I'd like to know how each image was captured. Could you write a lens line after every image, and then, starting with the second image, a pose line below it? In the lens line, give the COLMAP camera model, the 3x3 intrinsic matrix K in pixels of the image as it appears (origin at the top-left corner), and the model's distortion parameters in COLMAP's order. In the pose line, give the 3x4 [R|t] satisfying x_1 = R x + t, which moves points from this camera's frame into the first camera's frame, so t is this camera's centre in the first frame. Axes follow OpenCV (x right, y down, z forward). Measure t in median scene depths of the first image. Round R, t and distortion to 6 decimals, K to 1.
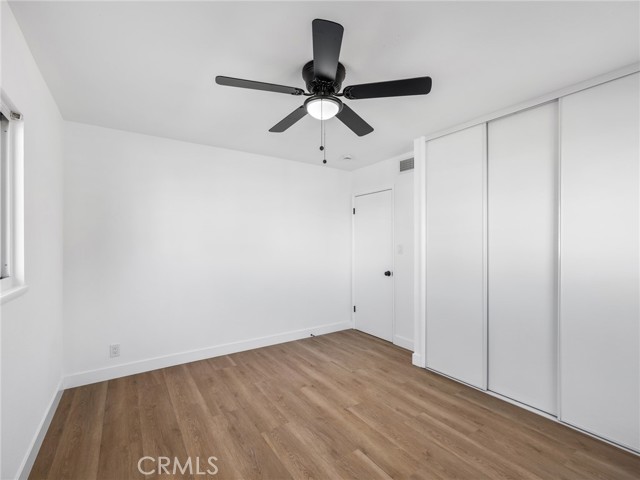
lens RADIAL K [[296.1, 0, 320.0], [0, 296.1, 240.0], [0, 0, 1]] dist [-0.001030, -0.000086]
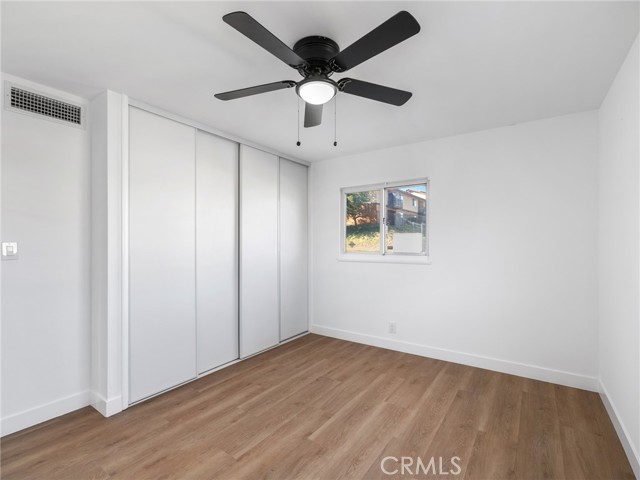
lens RADIAL K [[311.5, 0, 321.7], [0, 311.5, 232.9], [0, 0, 1]] dist [-0.001591, -0.000823]
pose [[-0.377451, 0.031783, 0.925484, -0.735450], [-0.005564, 0.999315, -0.036588, 0.027770], [-0.926013, -0.018960, -0.377015, 1.110561]]
